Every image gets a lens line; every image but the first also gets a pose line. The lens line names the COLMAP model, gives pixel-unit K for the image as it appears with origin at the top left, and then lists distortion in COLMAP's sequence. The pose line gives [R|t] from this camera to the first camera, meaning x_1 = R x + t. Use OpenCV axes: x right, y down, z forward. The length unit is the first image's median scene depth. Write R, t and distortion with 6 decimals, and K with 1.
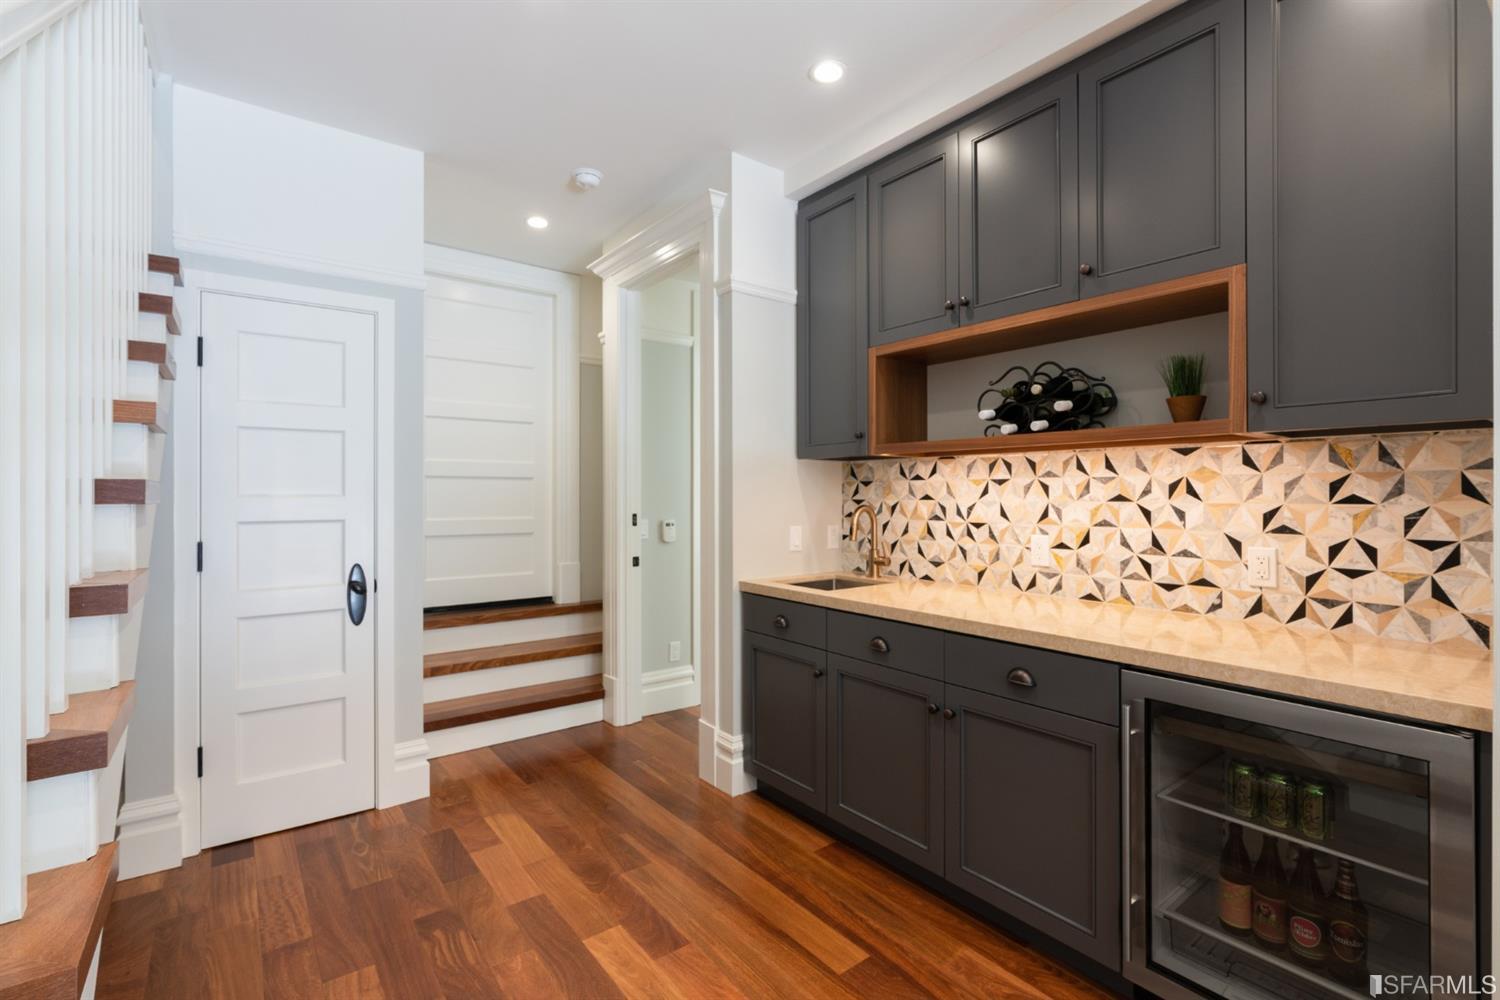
lens RADIAL K [[684.0, 0, 751.6], [0, 684.0, 496.5], [0, 0, 1]] dist [0.002855, -0.000826]
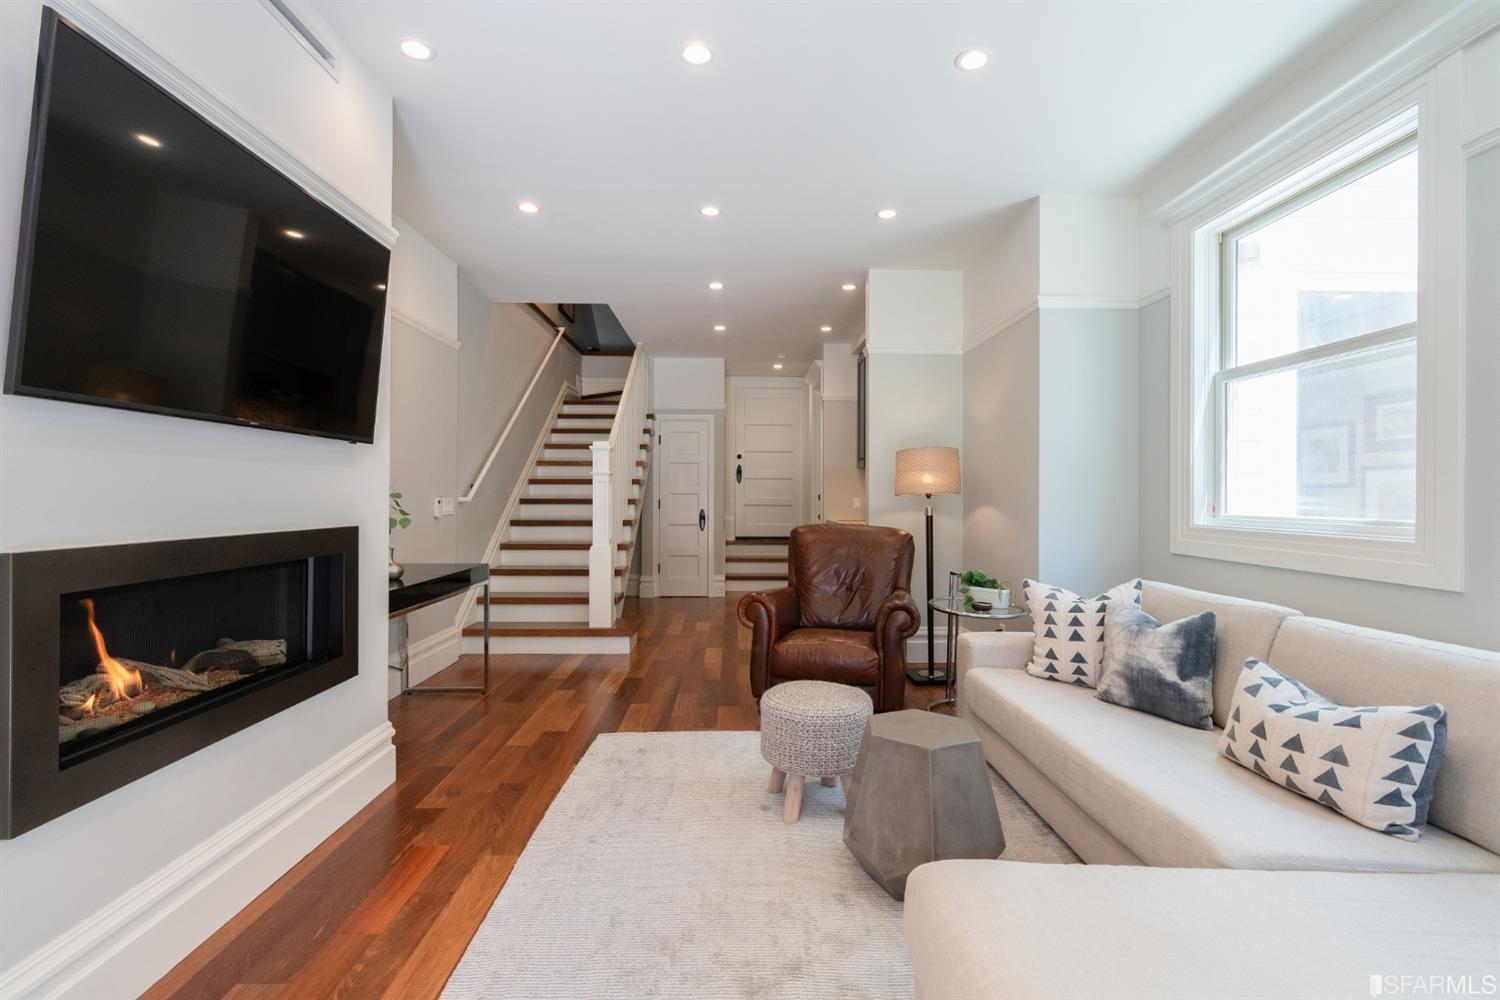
lens RADIAL K [[684.0, 0, 748.5], [0, 684.0, 495.8], [0, 0, 1]] dist [0.002855, -0.000826]
pose [[0.826835, 0.006647, -0.562406, 1.194051], [-0.003302, 0.999970, 0.006963, 0.022917], [0.562435, -0.003900, 0.826832, -1.258181]]
